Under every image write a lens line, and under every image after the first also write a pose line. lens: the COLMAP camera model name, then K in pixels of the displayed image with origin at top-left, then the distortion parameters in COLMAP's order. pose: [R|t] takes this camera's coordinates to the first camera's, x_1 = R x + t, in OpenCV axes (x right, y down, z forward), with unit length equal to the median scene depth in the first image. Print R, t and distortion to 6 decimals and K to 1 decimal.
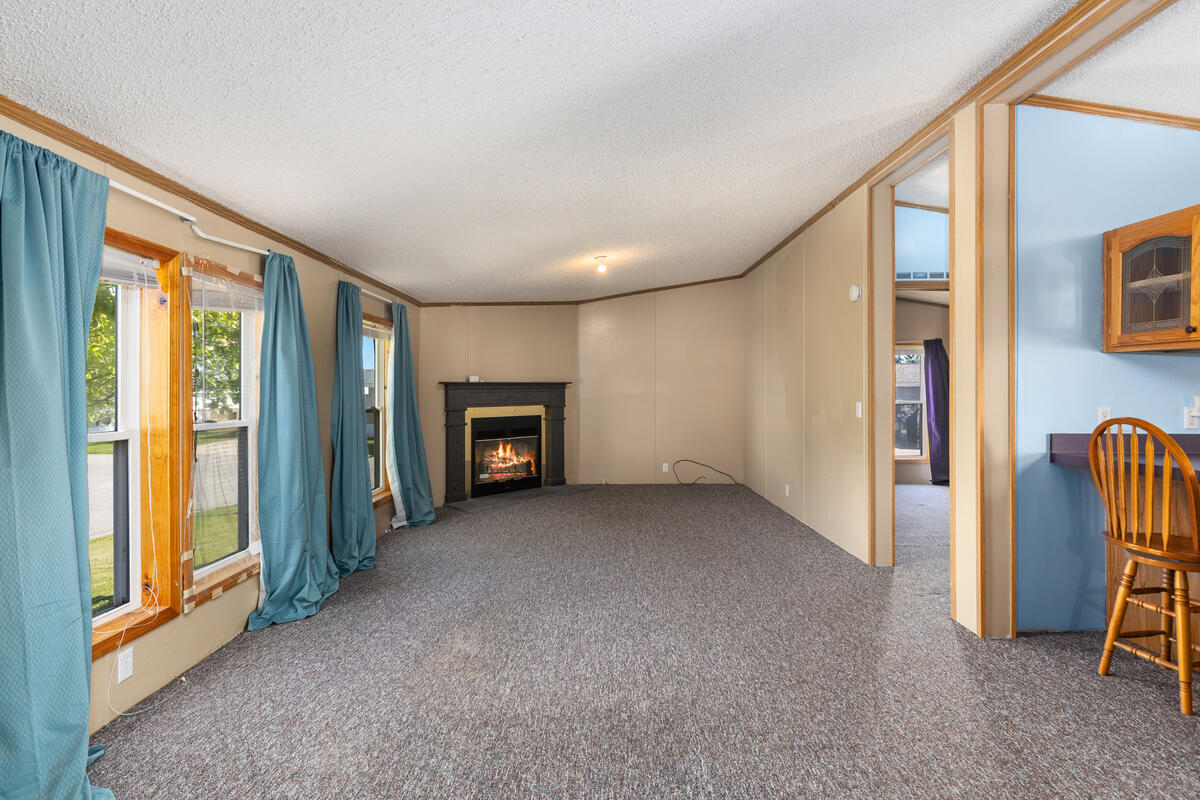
lens RADIAL K [[578.1, 0, 599.7], [0, 578.1, 385.2], [0, 0, 1]] dist [-0.000679, -0.000198]
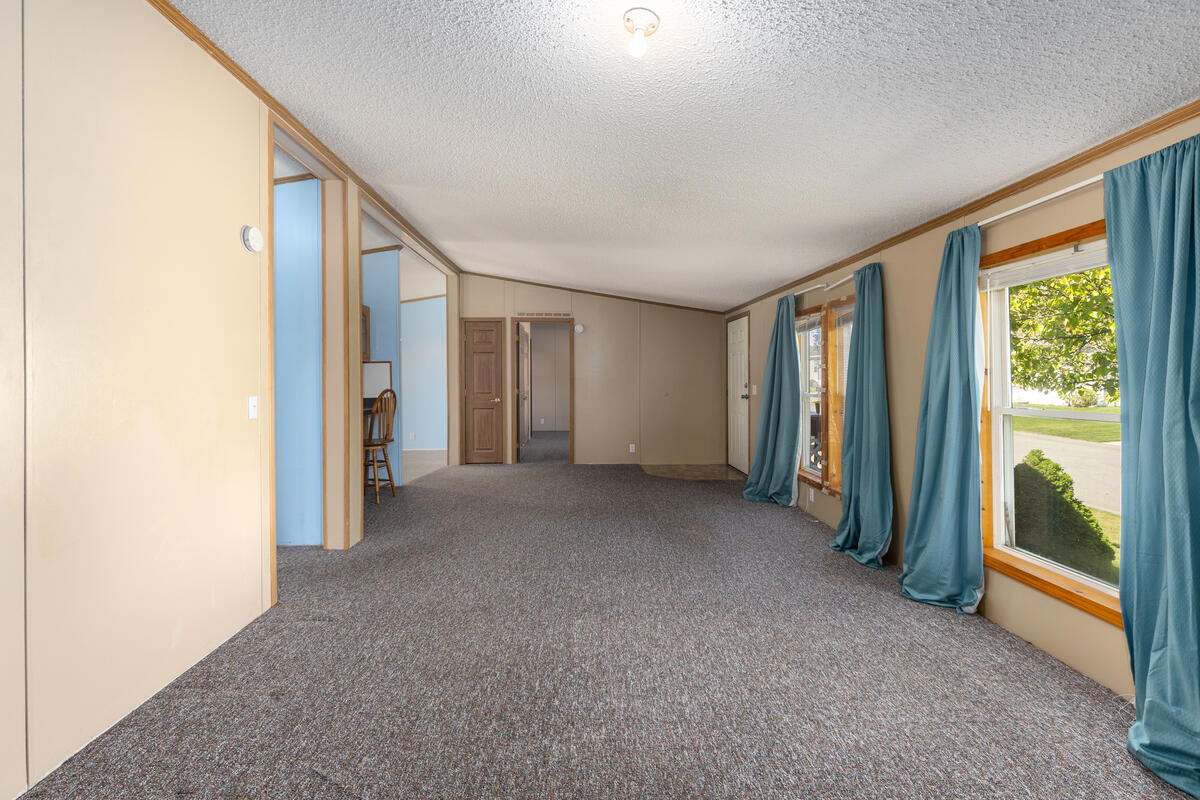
lens RADIAL K [[558.9, 0, 598.9], [0, 558.9, 384.3], [0, 0, 1]] dist [-0.000463, 0.000238]
pose [[-0.999353, 0.005009, -0.035609, 0.036266], [0.004821, 0.999974, 0.005359, 0.009295], [0.035635, 0.005184, -0.999351, 1.126696]]
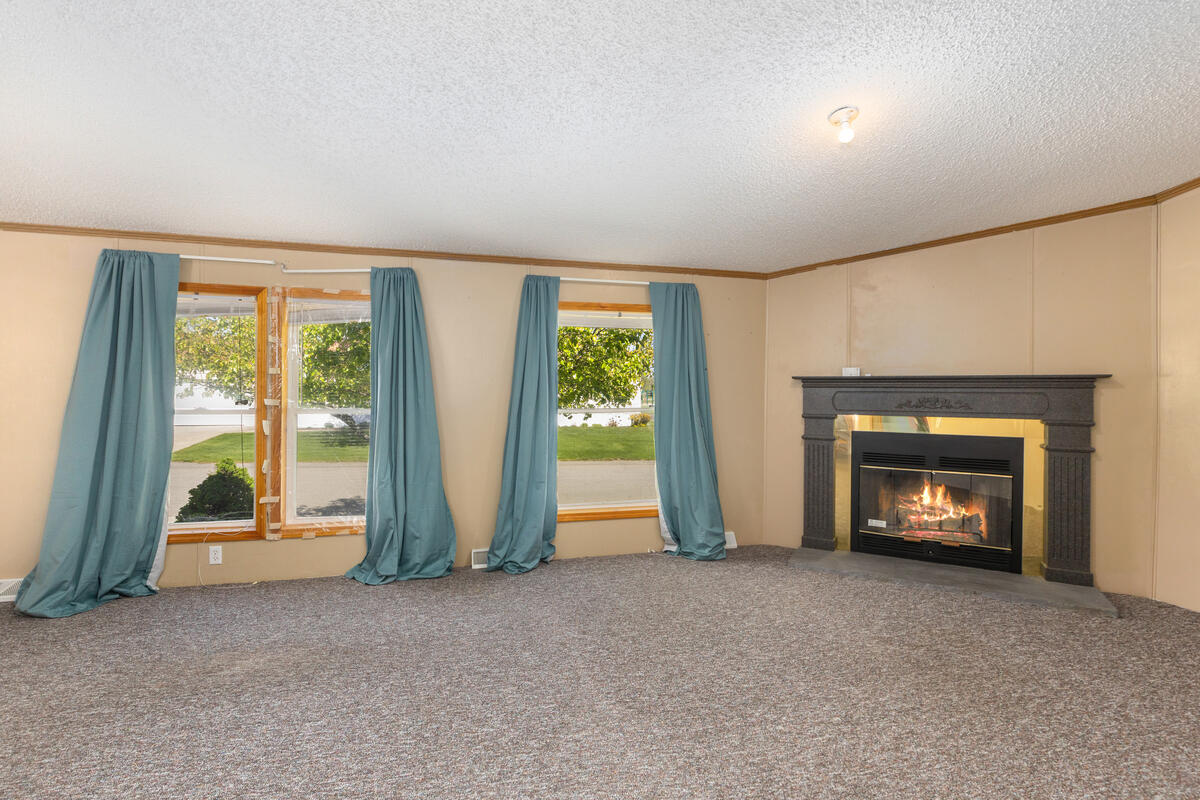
lens RADIAL K [[558.9, 0, 598.9], [0, 558.9, 384.3], [0, 0, 1]] dist [-0.000463, 0.000238]
pose [[0.265001, 0.001541, -0.964247, 0.332131], [-0.002386, 0.999997, 0.000943, 0.003508], [0.964245, 0.002051, 0.265003, 0.568024]]
